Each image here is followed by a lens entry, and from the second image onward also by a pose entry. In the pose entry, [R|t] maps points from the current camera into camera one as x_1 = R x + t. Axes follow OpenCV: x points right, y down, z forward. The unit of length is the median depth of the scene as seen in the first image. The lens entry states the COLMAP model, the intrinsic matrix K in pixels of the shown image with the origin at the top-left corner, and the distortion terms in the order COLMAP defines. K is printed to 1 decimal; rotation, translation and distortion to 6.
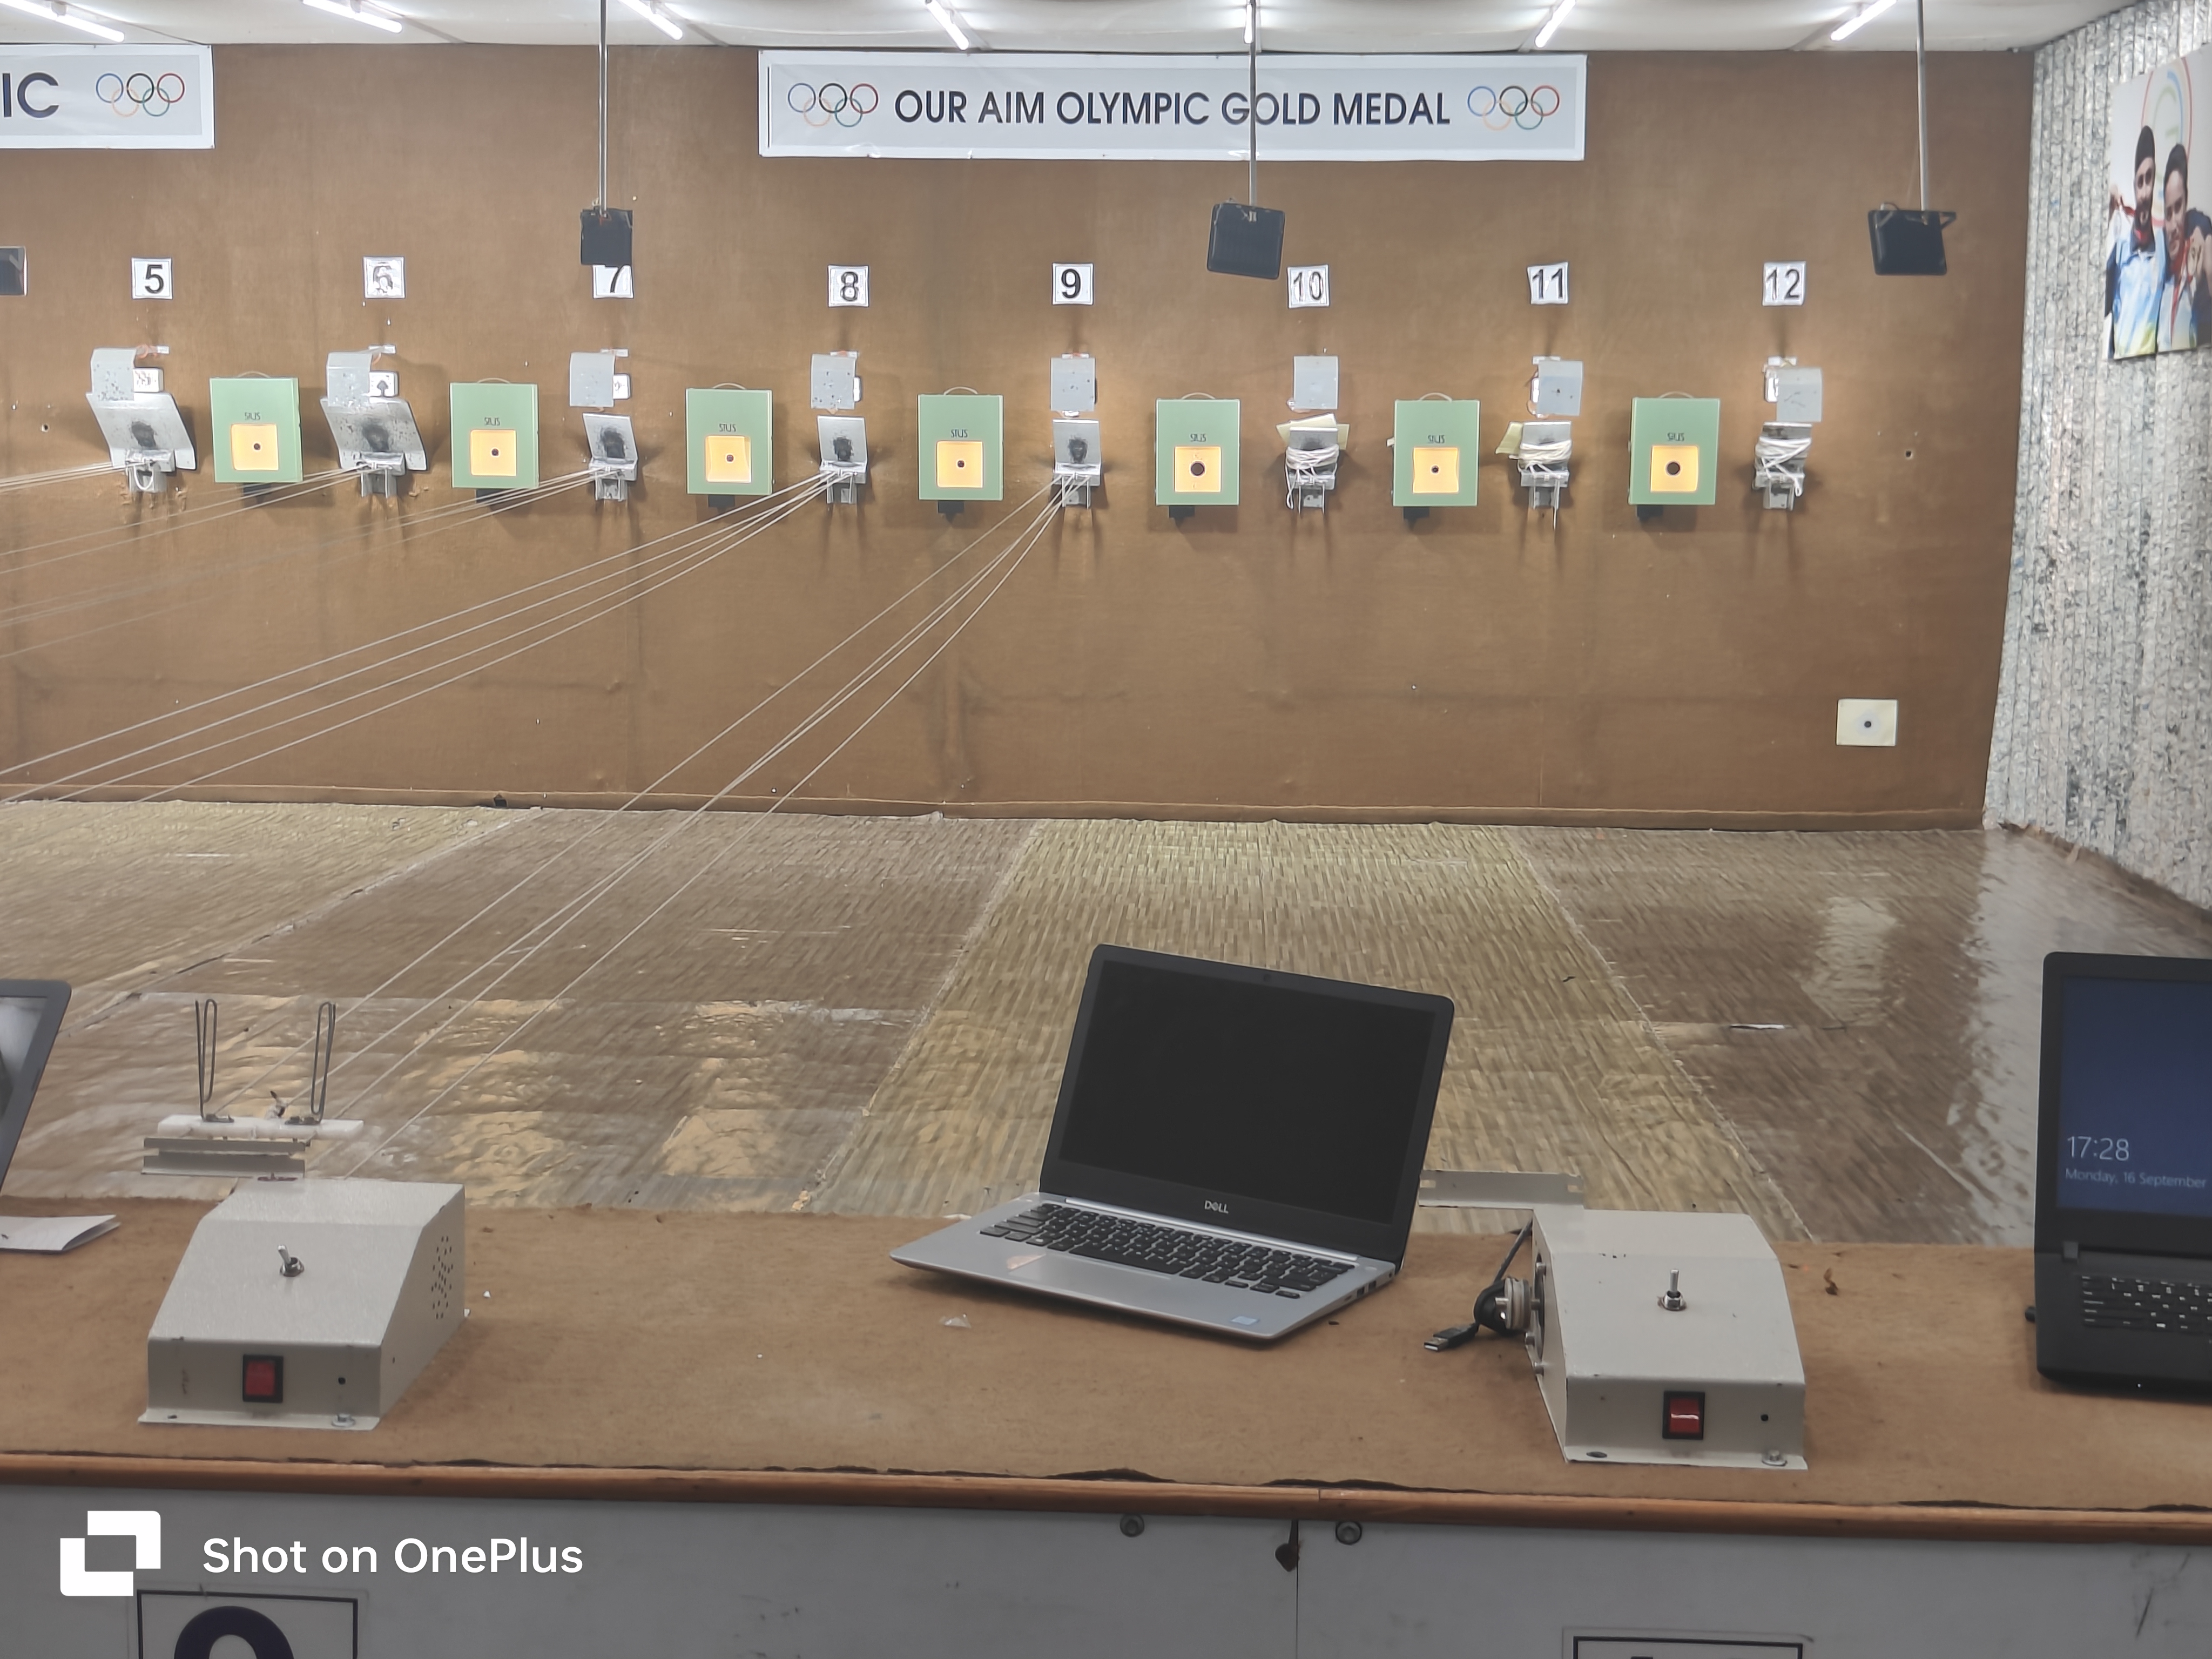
lens RADIAL K [[3074.4, 0, 1106.0], [0, 3074.4, 809.5], [0, 0, 1]] dist [0.051257, 0.000000]
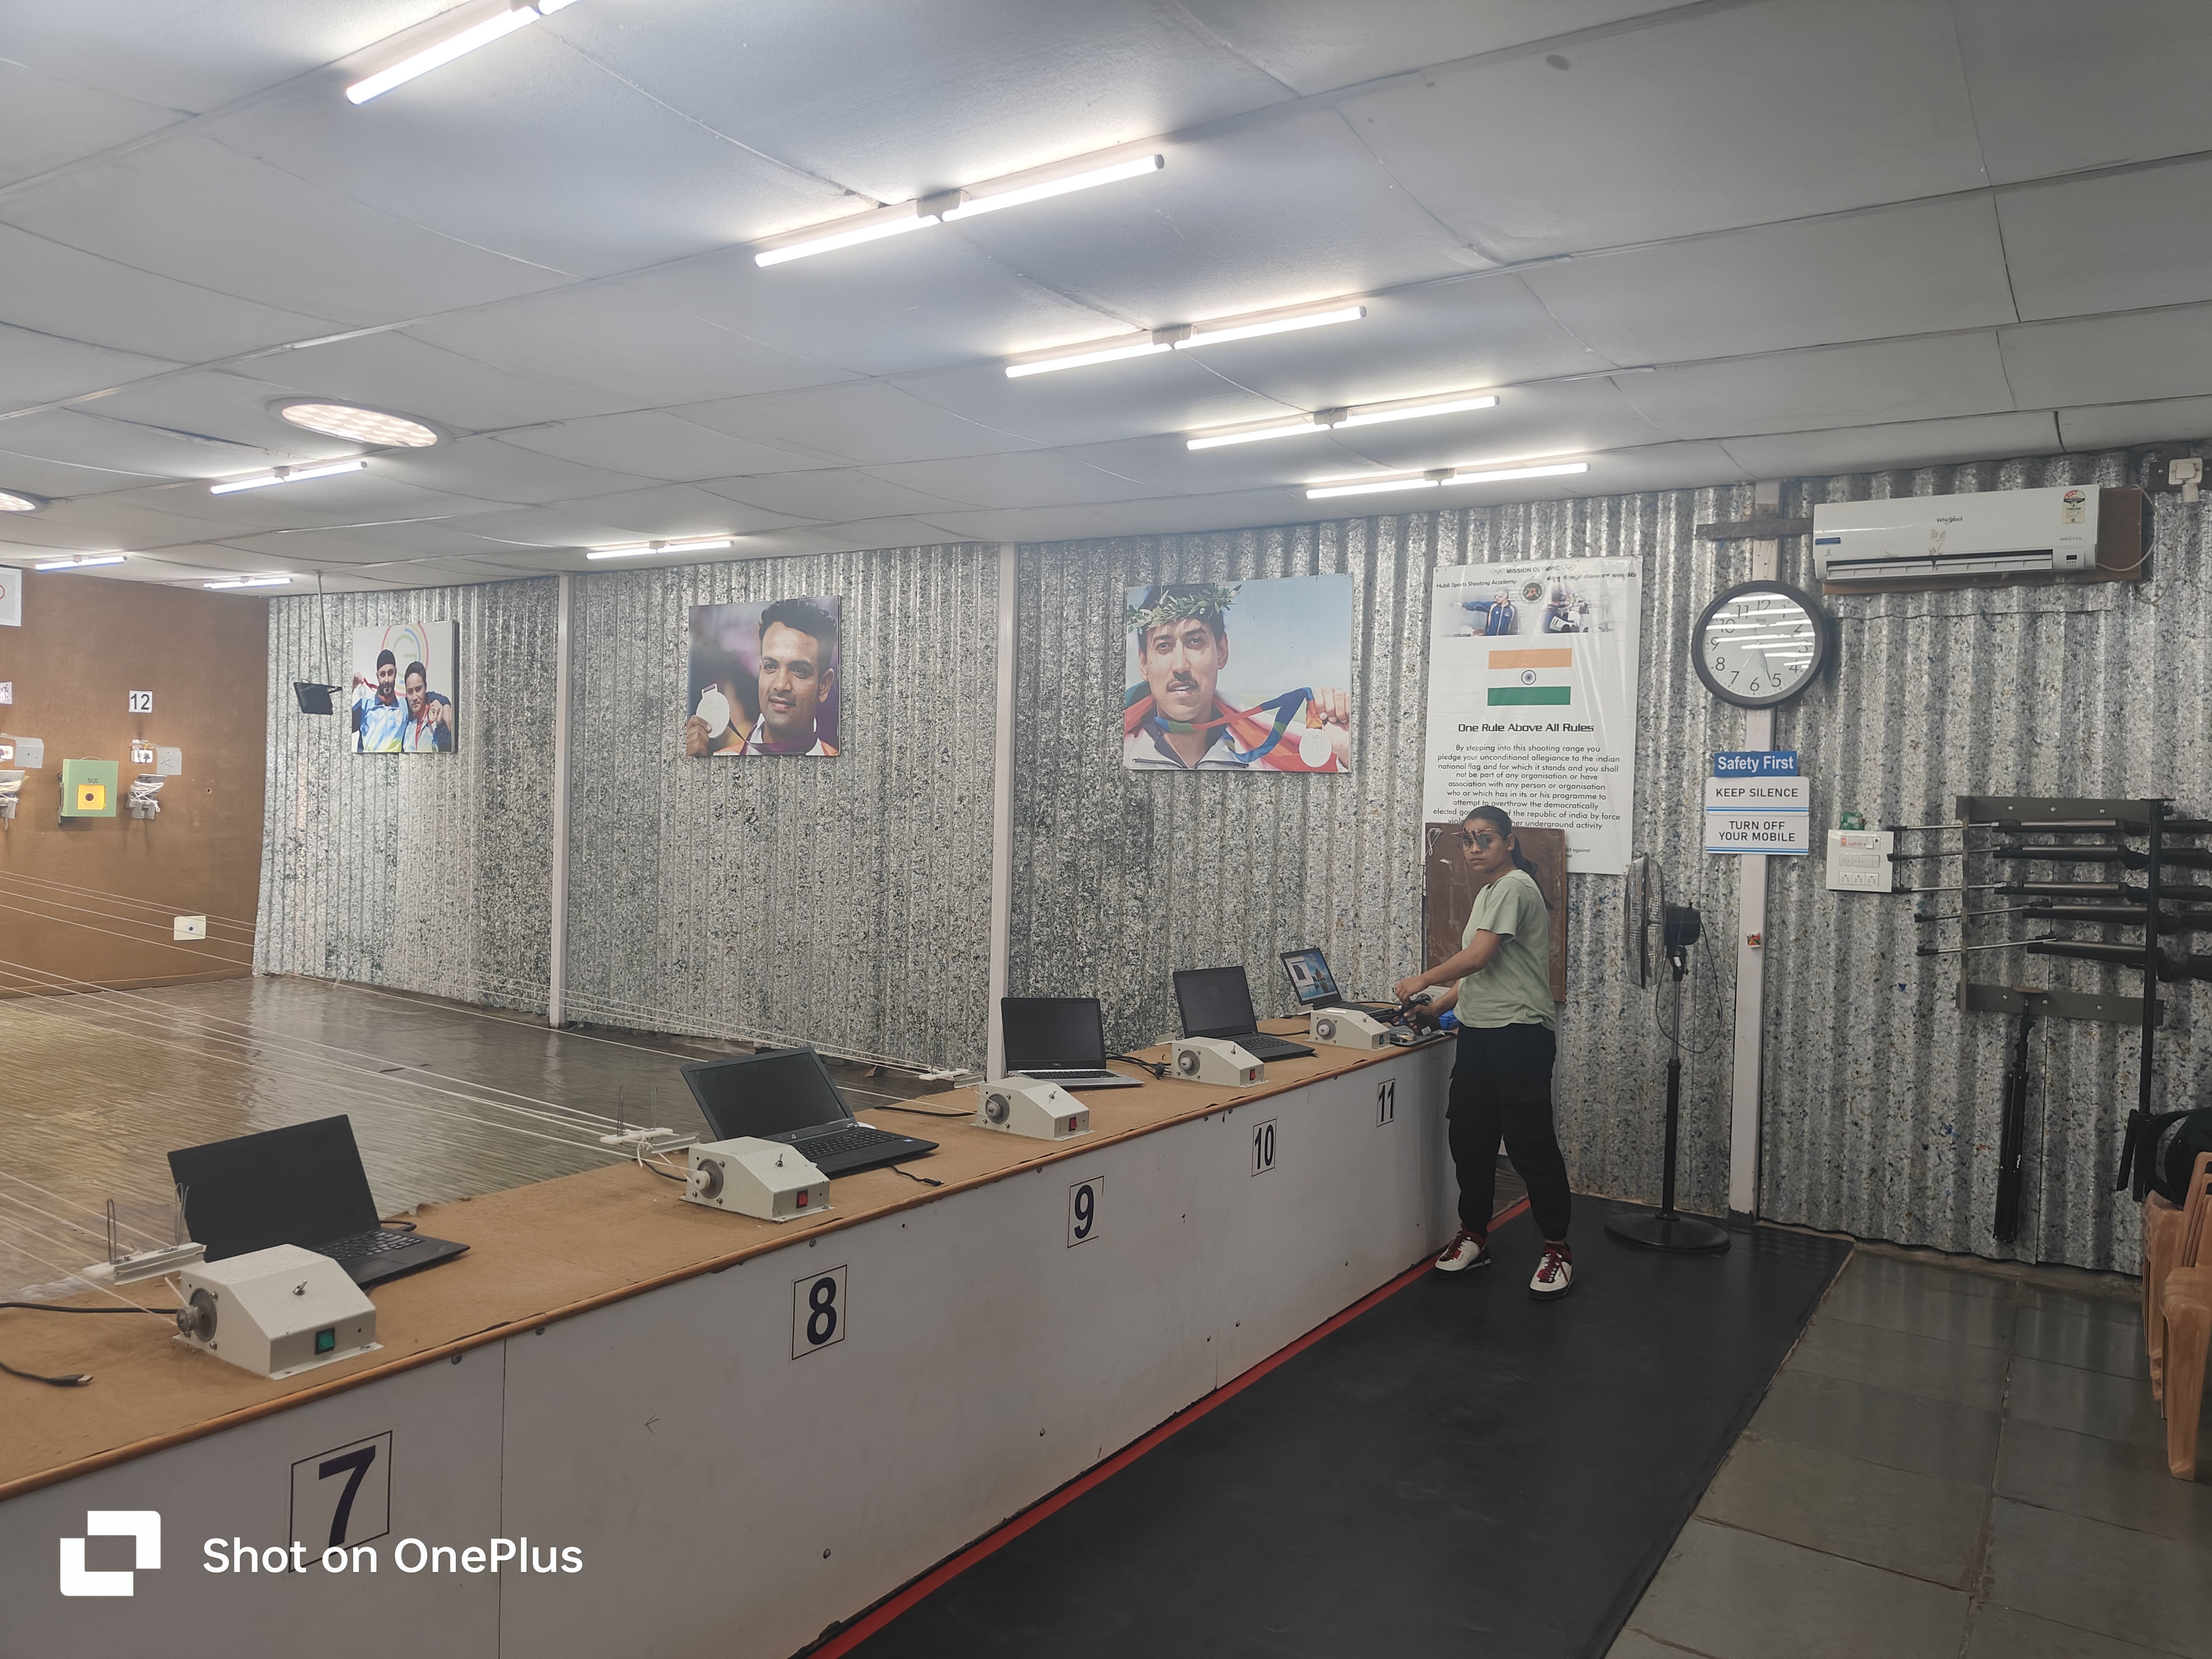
lens RADIAL K [[1539.1, 0, 1130.0], [0, 1539.1, 812.8], [0, 0, 1]] dist [0.029832, -0.030331]
pose [[0.501336, -0.000919, 0.865252, -0.307305], [0.072590, 0.996519, -0.041001, -0.017877], [-0.862202, 0.083364, 0.499658, -0.001432]]
